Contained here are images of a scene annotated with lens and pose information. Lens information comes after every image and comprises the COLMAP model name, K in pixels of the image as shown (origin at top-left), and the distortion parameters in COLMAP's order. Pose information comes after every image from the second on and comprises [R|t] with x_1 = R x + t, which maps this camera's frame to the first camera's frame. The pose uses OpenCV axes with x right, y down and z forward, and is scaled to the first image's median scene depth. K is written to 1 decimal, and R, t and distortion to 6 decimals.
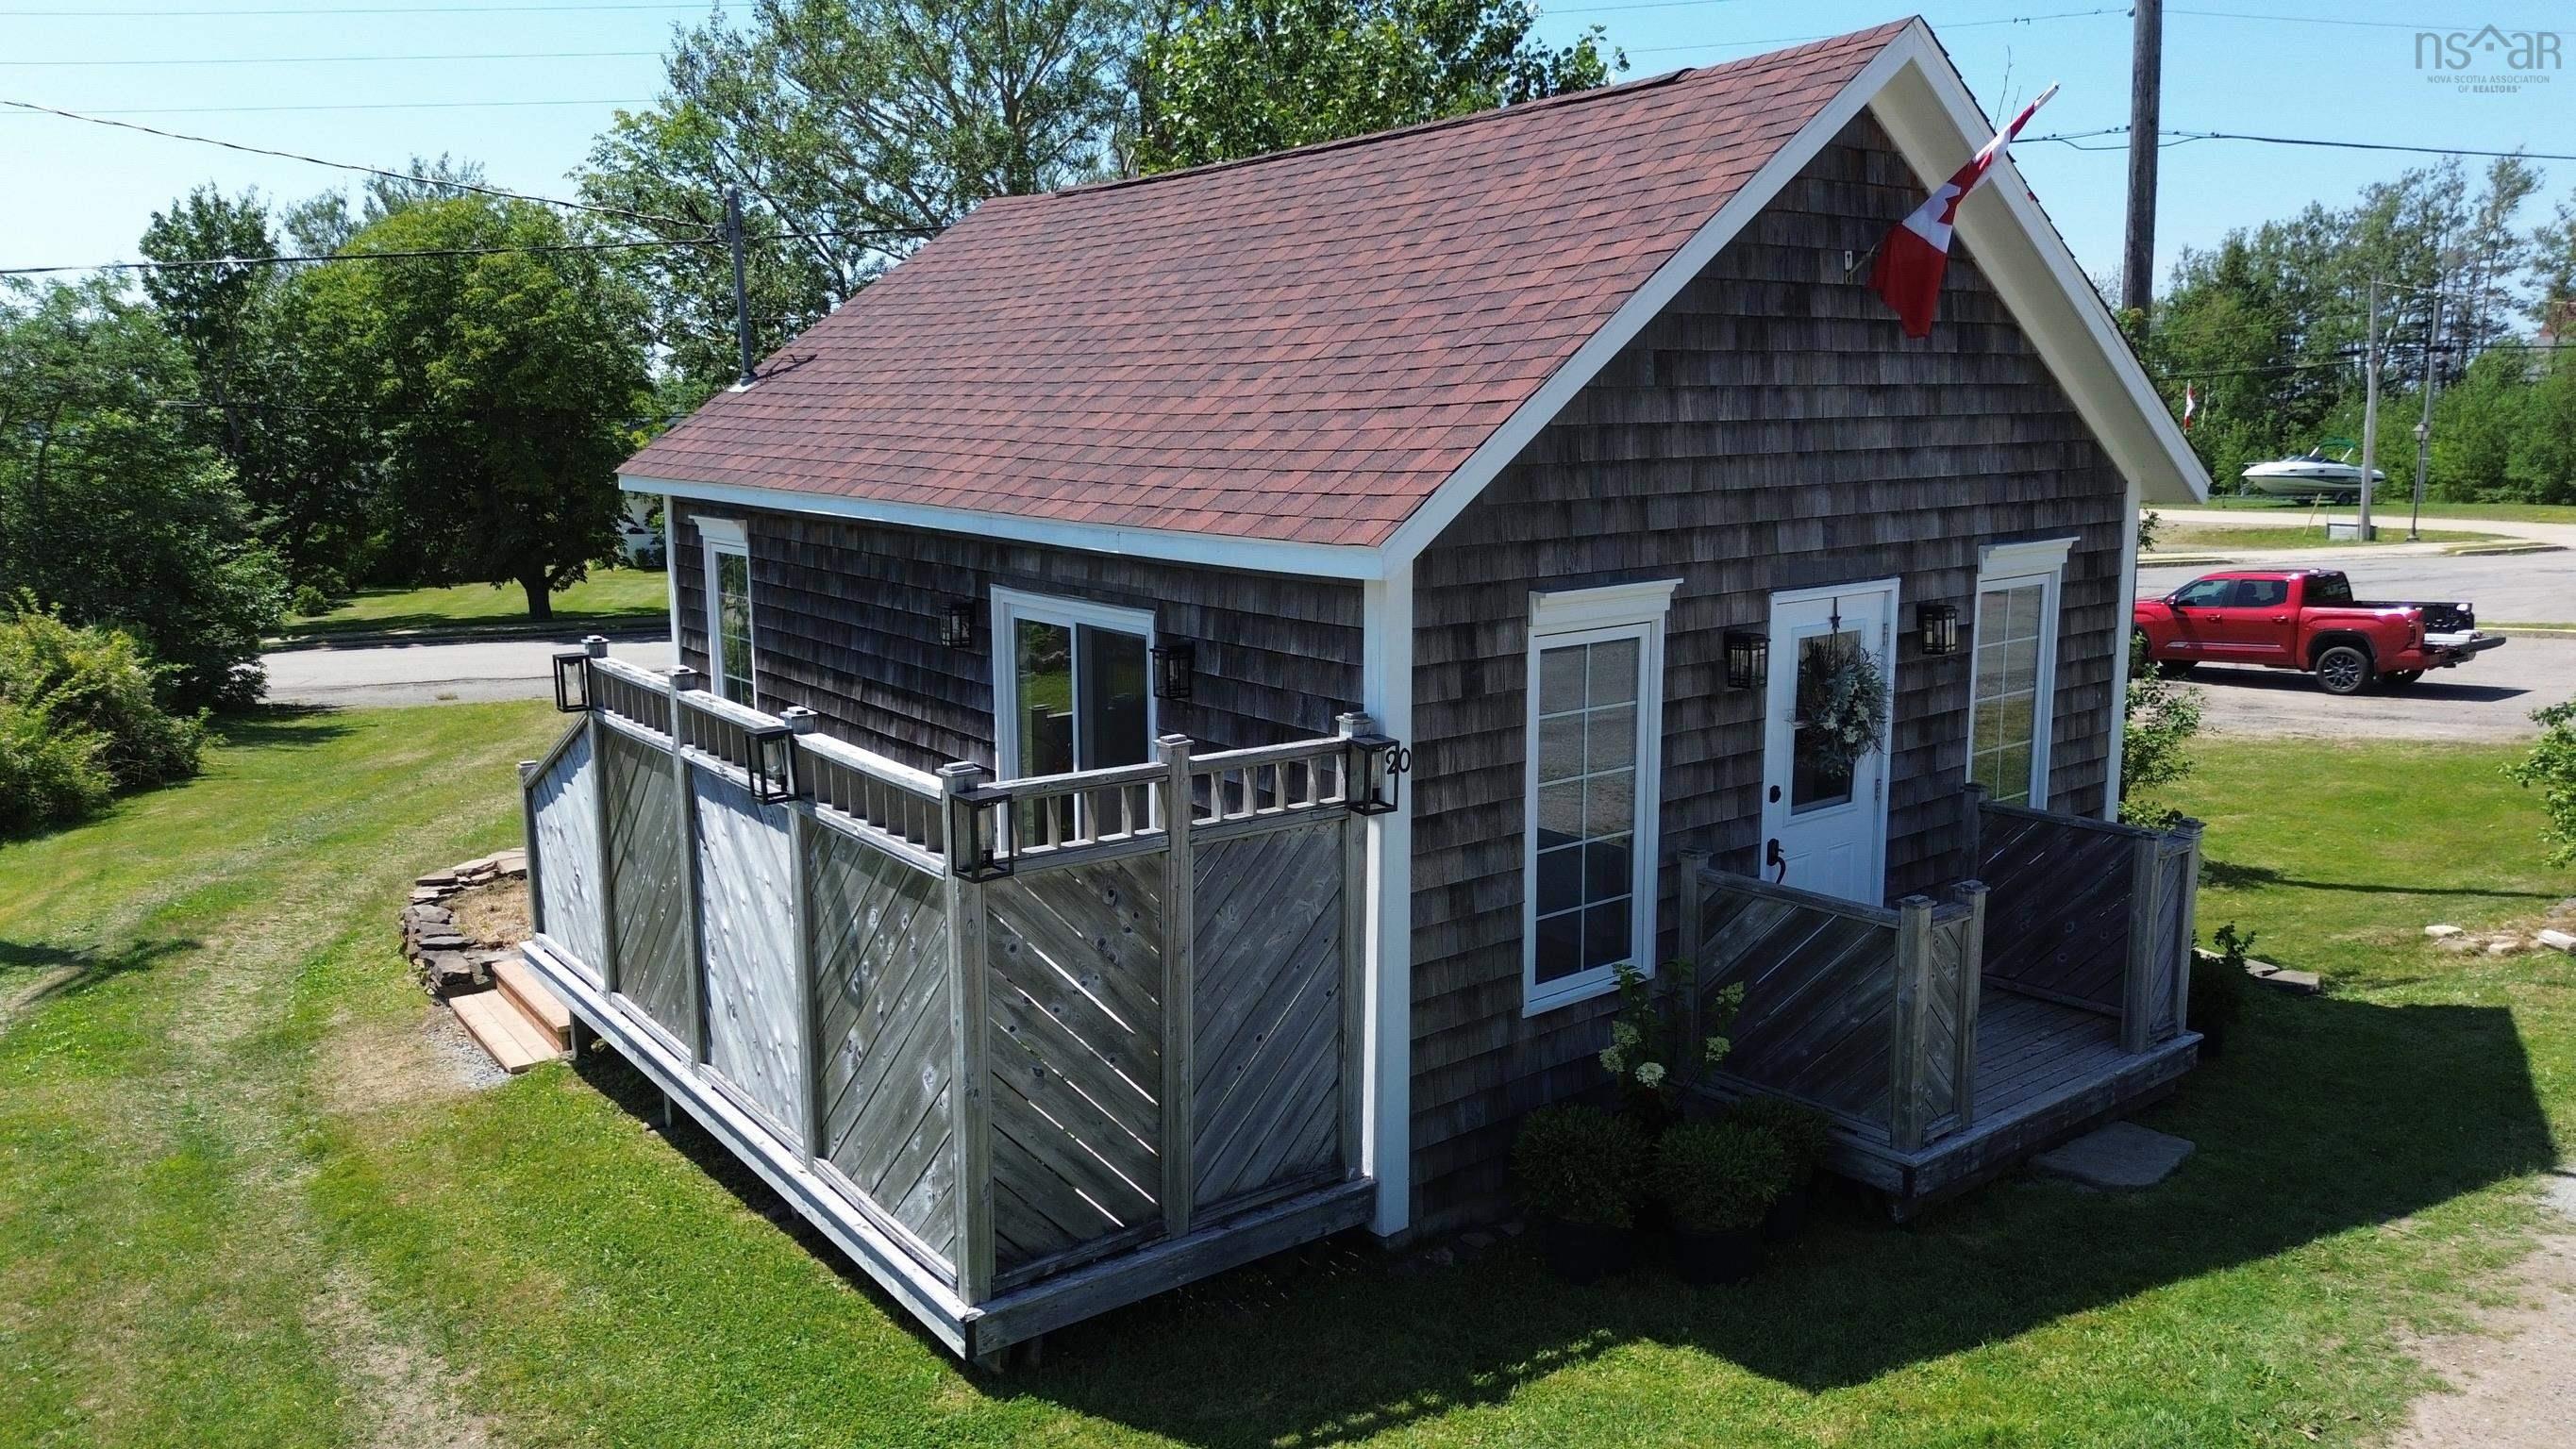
lens RADIAL K [[1820.3, 0, 1288.0], [0, 1820.3, 724.5], [0, 0, 1]] dist [0.096173, -0.113635]
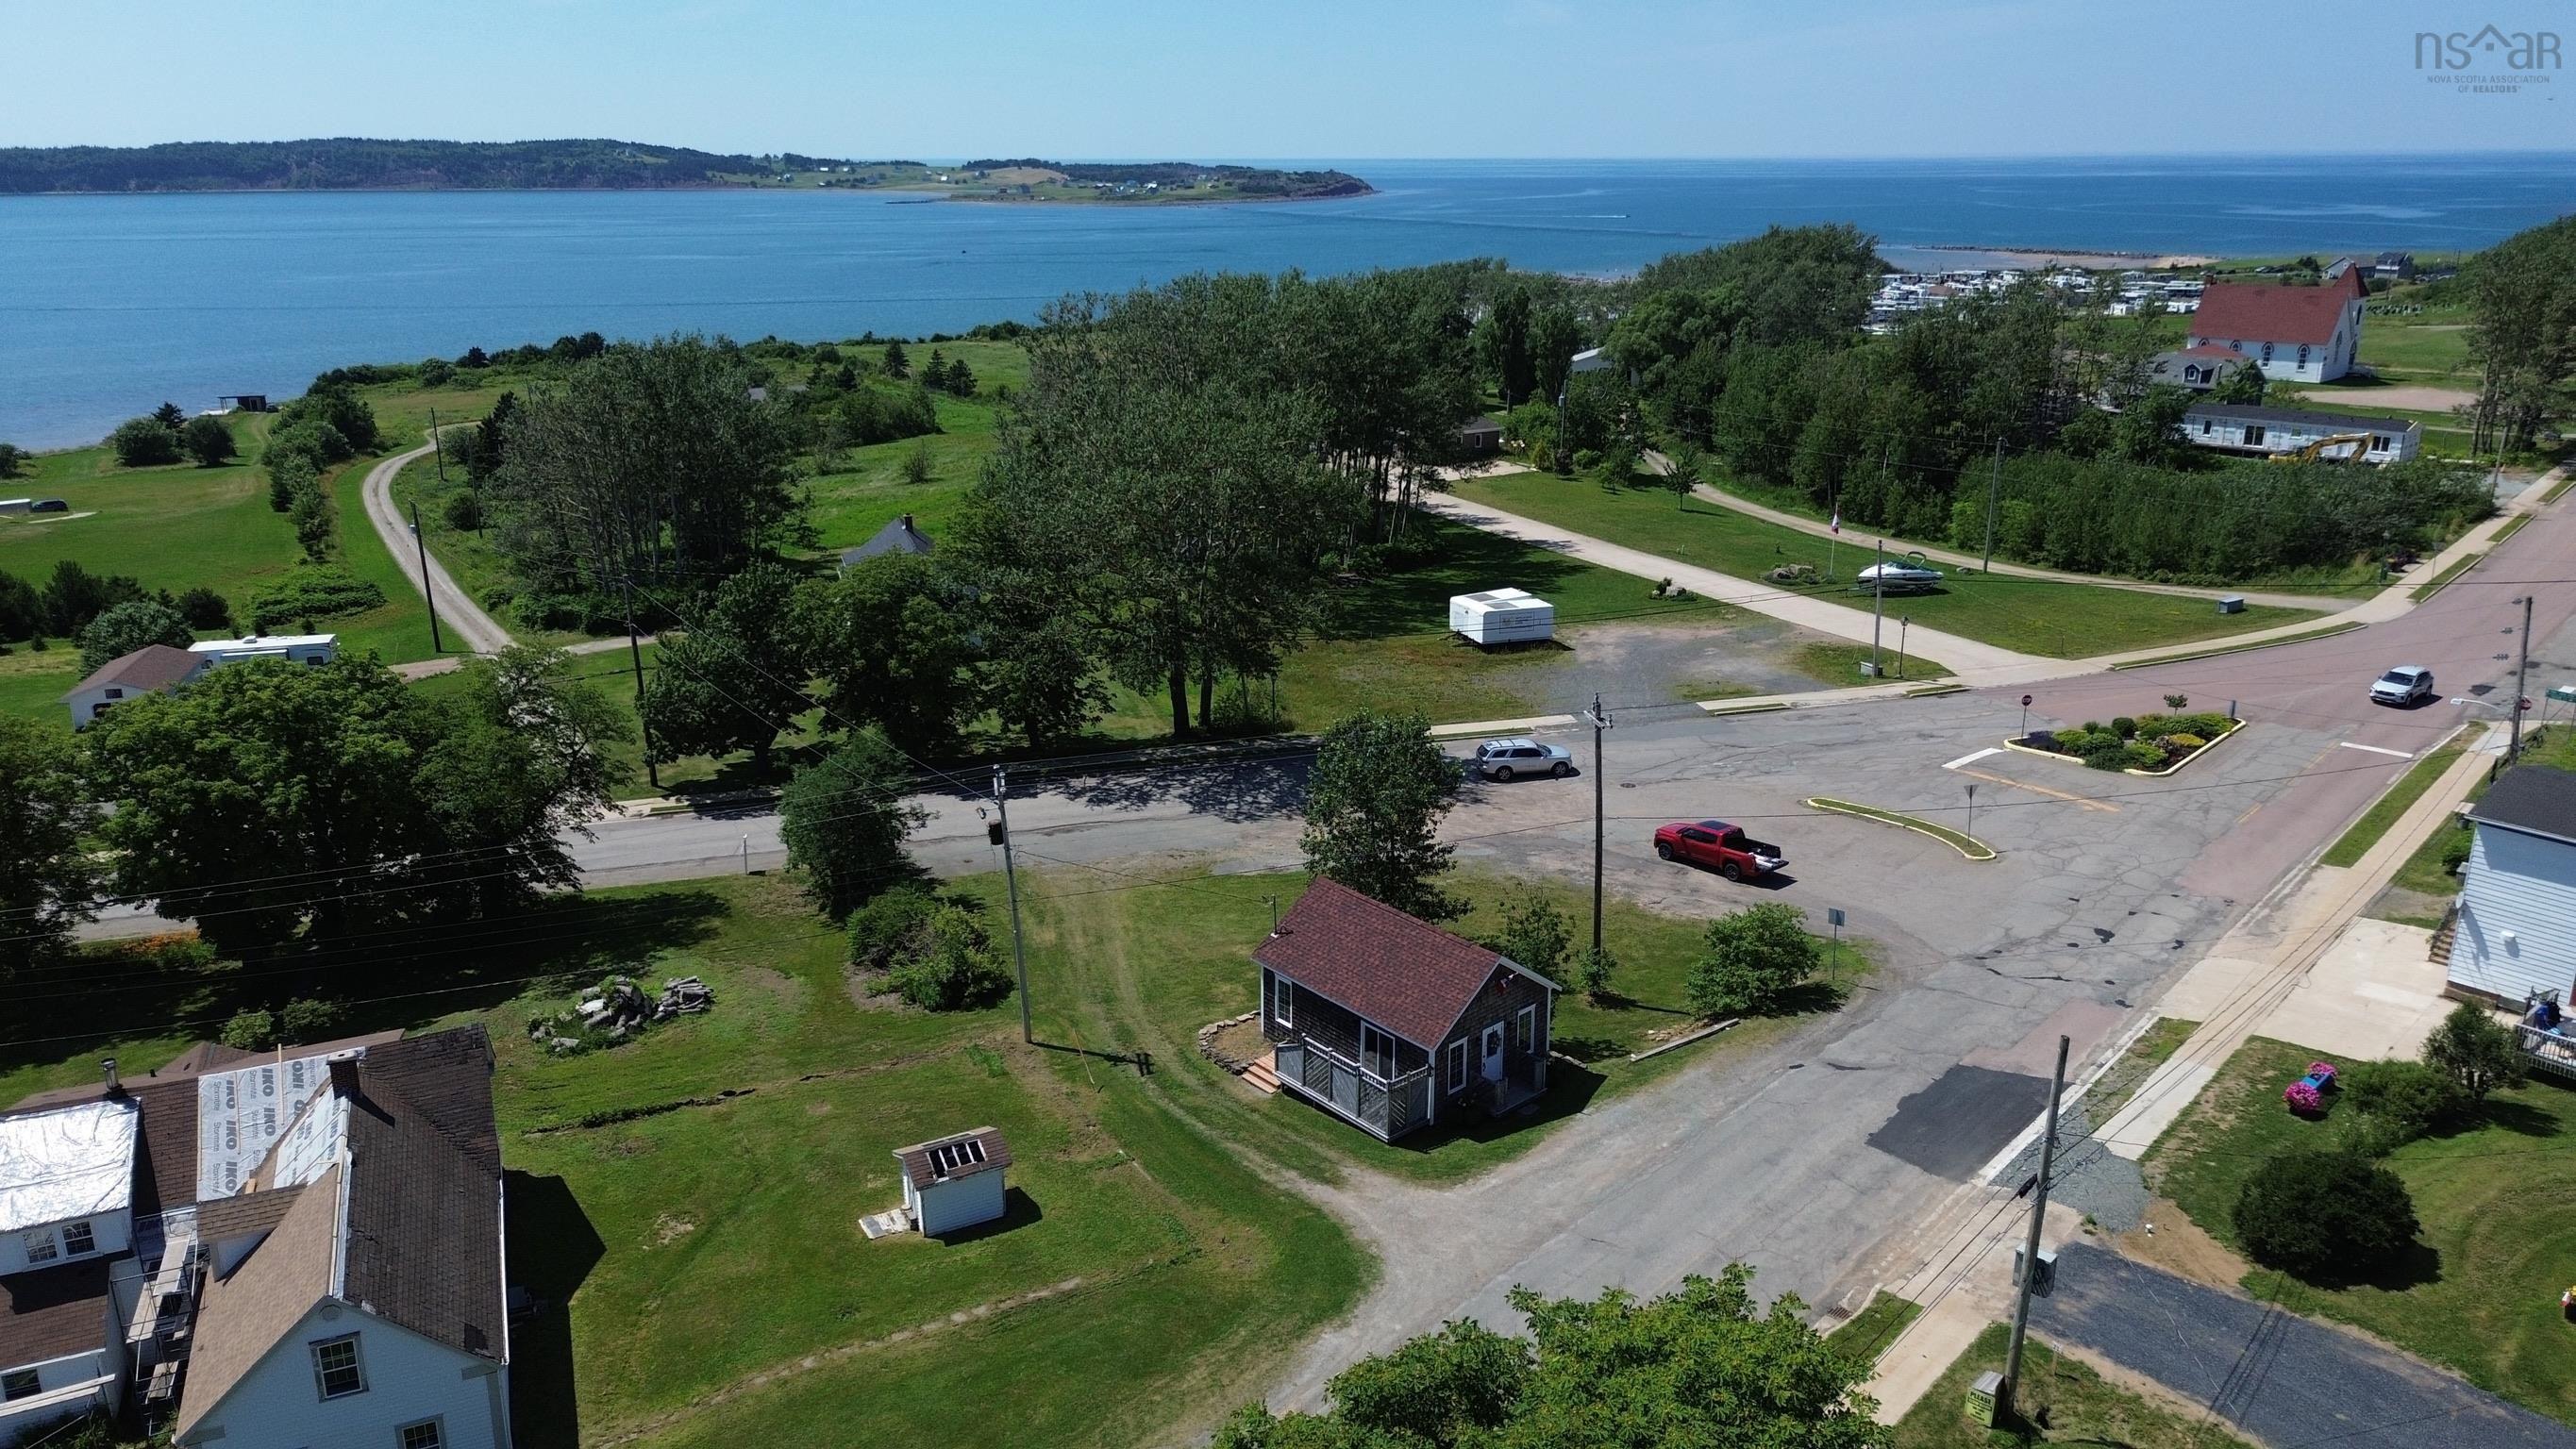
lens RADIAL K [[1827.9, 0, 1288.0], [0, 1827.9, 724.5], [0, 0, 1]] dist [0.077709, -0.084018]
pose [[0.997862, -0.017678, 0.062921, -0.882170], [0.009007, 0.990734, 0.135517, -2.155580], [-0.064733, -0.134661, 0.988775, -5.620906]]
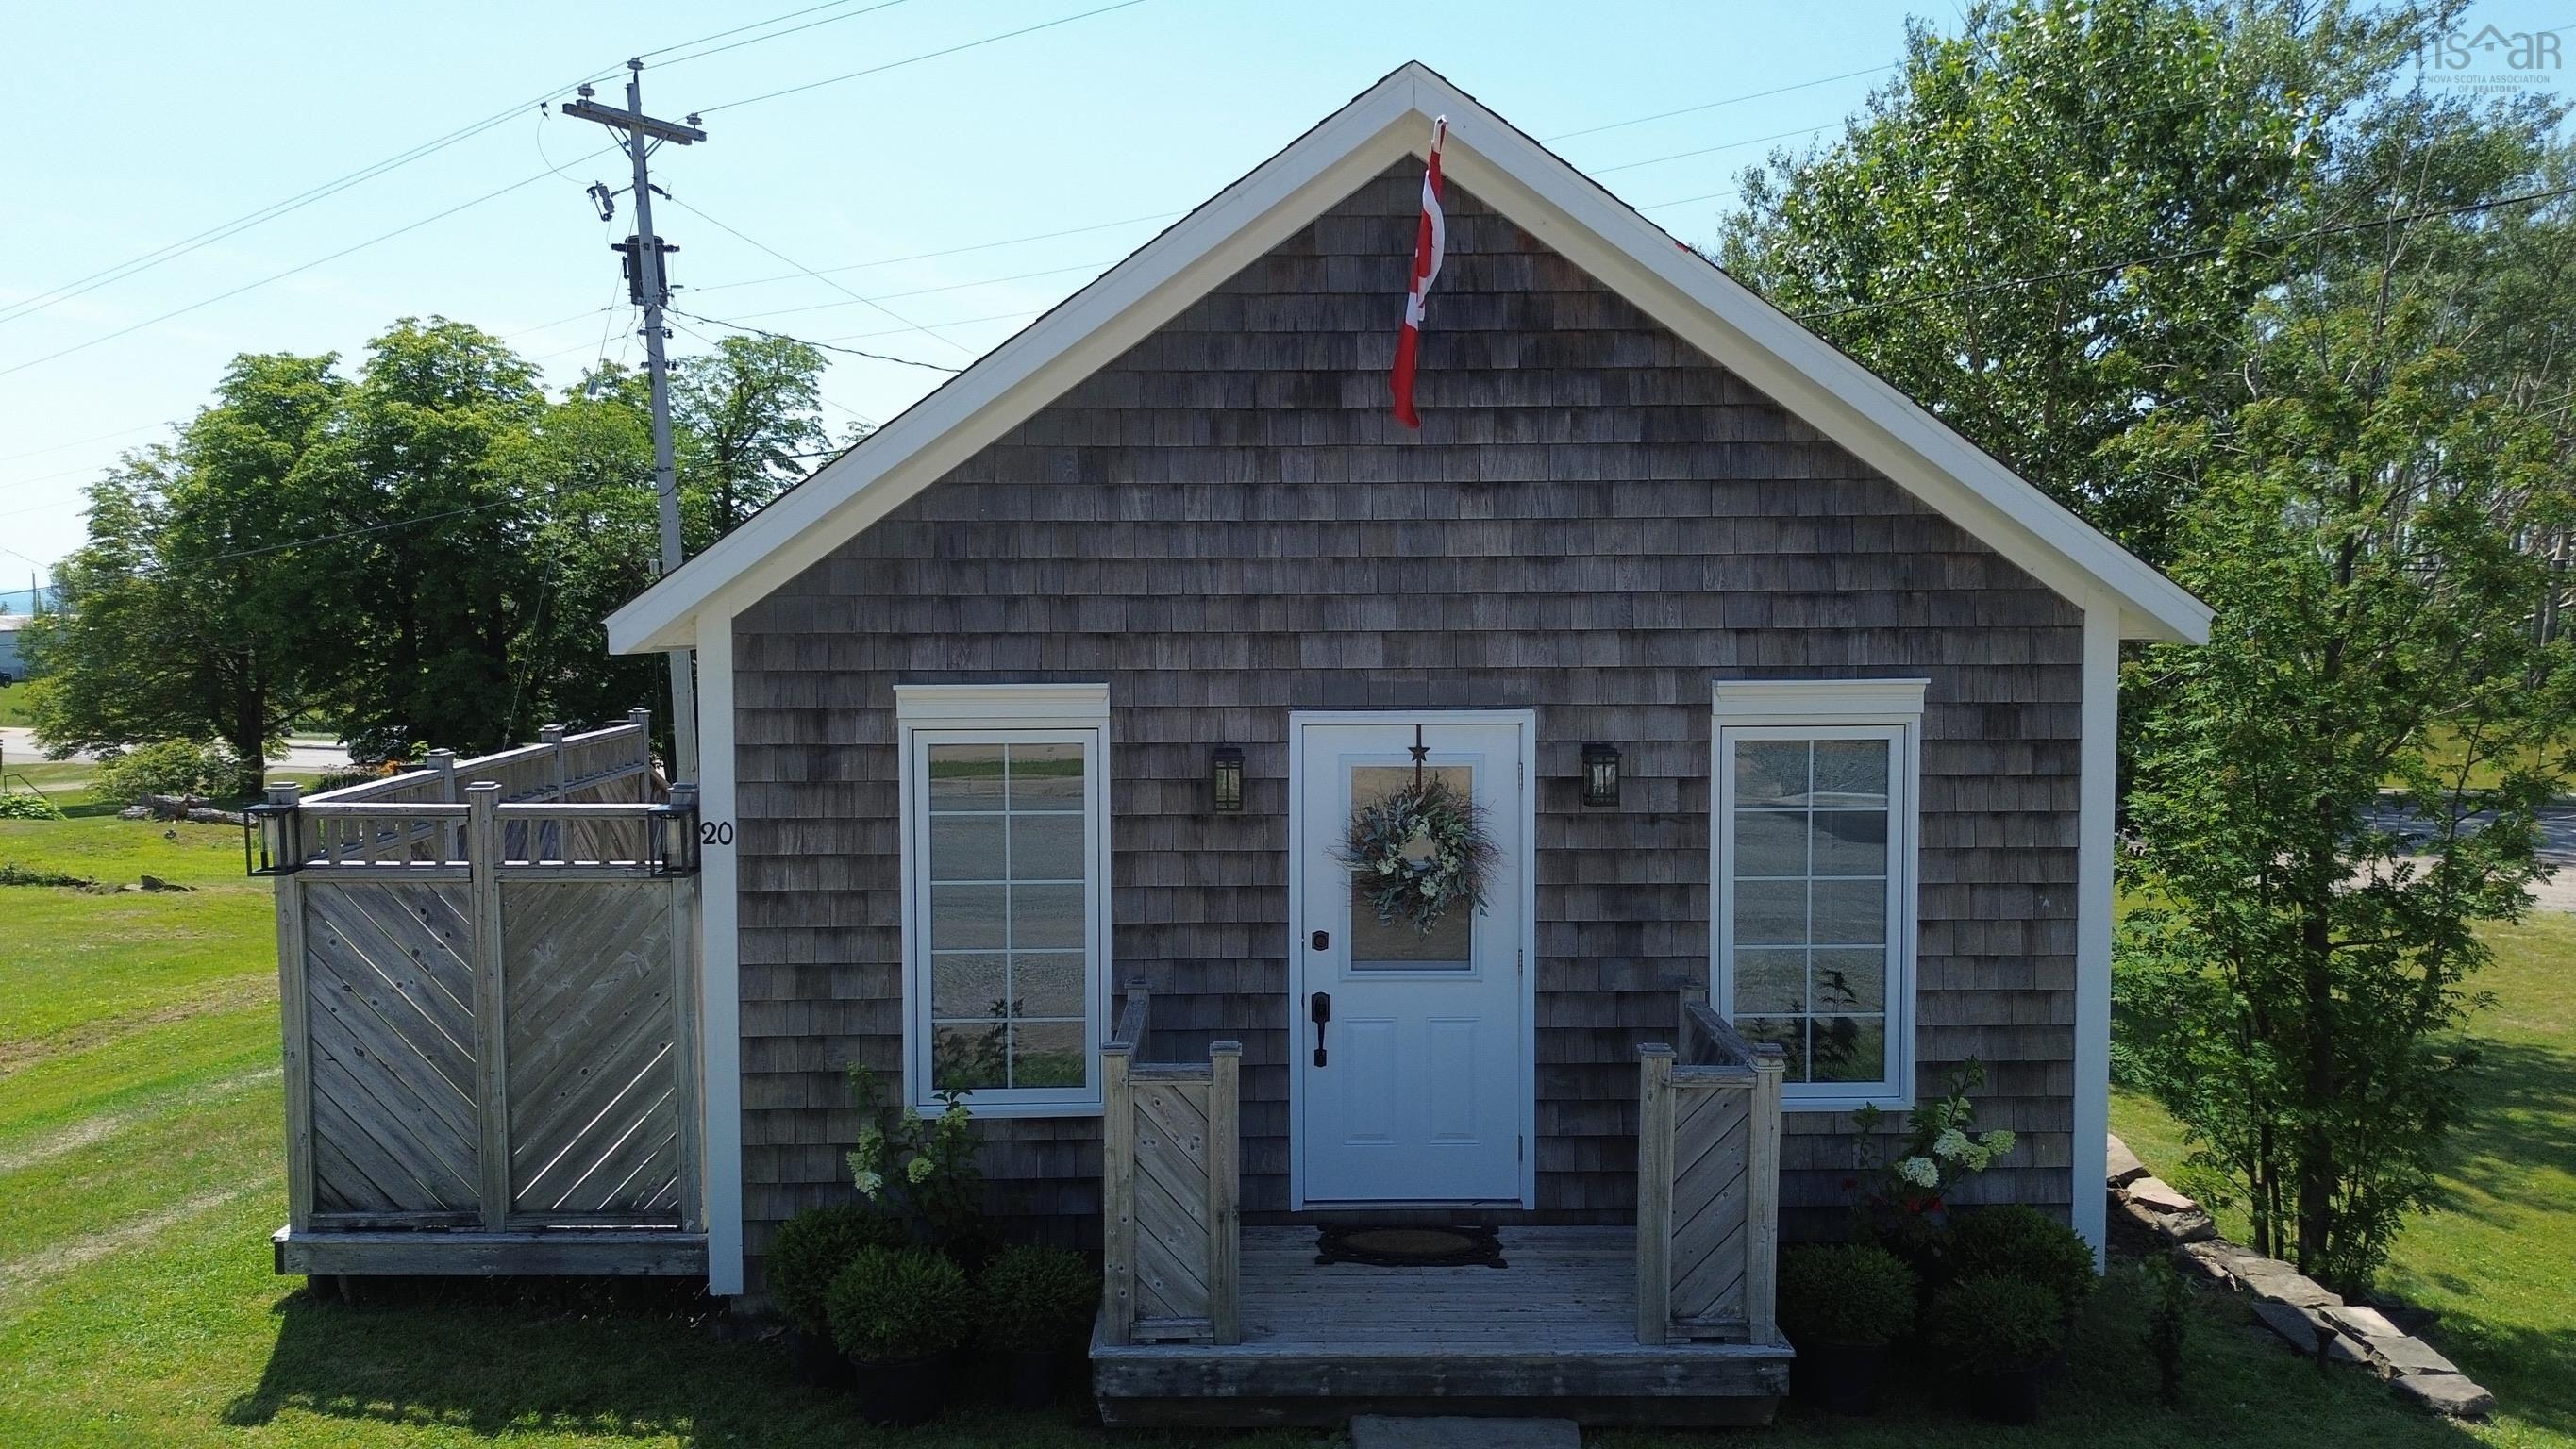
lens RADIAL K [[1827.9, 0, 1288.0], [0, 1827.9, 724.5], [0, 0, 1]] dist [0.077709, -0.084018]
pose [[0.787125, 0.053261, -0.614489, 0.813473], [-0.108877, 0.992618, -0.053431, -0.017540], [0.607107, 0.108961, 0.787114, 0.297004]]
